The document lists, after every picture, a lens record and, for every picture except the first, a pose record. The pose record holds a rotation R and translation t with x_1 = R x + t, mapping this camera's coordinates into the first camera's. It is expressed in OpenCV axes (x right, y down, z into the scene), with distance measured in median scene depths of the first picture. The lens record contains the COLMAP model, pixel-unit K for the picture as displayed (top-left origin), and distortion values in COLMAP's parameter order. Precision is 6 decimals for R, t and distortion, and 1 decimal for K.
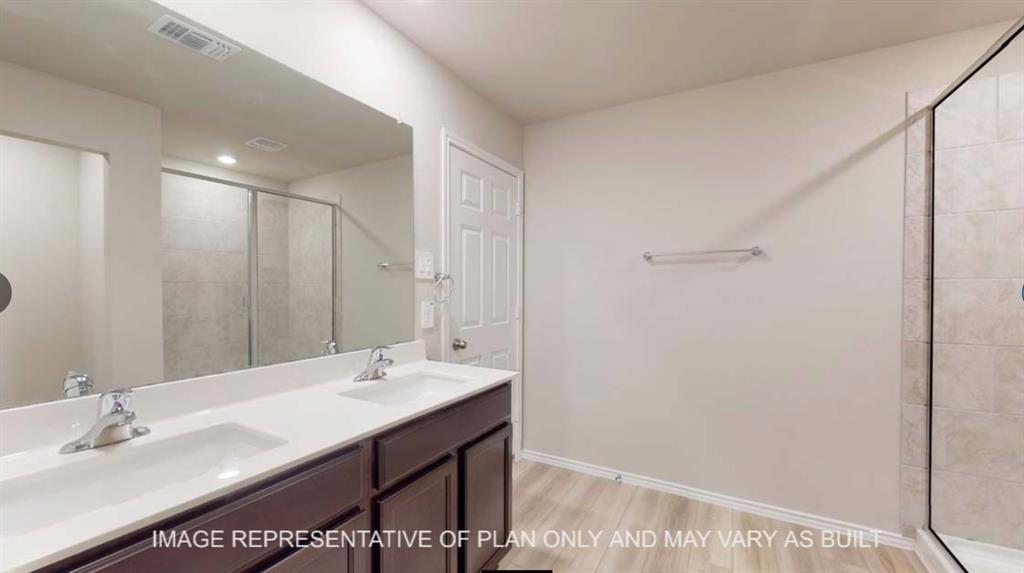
lens RADIAL K [[395.8, 0, 514.3], [0, 395.8, 294.7], [0, 0, 1]] dist [0.007122, -0.000753]
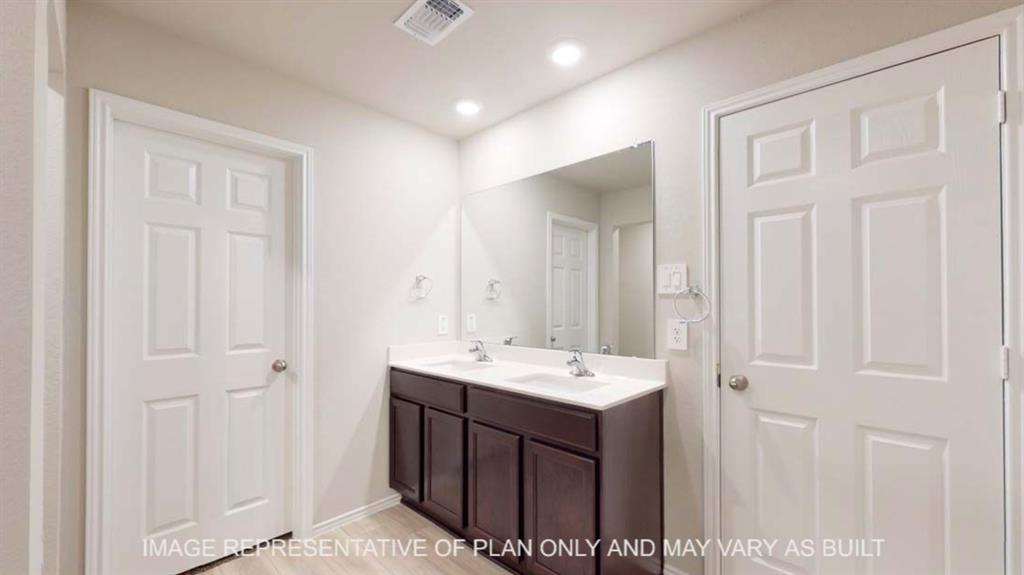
lens RADIAL K [[395.8, 0, 509.8], [0, 395.8, 296.3], [0, 0, 1]] dist [0.007122, -0.000753]
pose [[-0.235249, -0.016910, -0.971788, 0.739014], [-0.008412, 0.999847, -0.015362, -0.017513], [0.971899, 0.004560, -0.235356, 0.853459]]
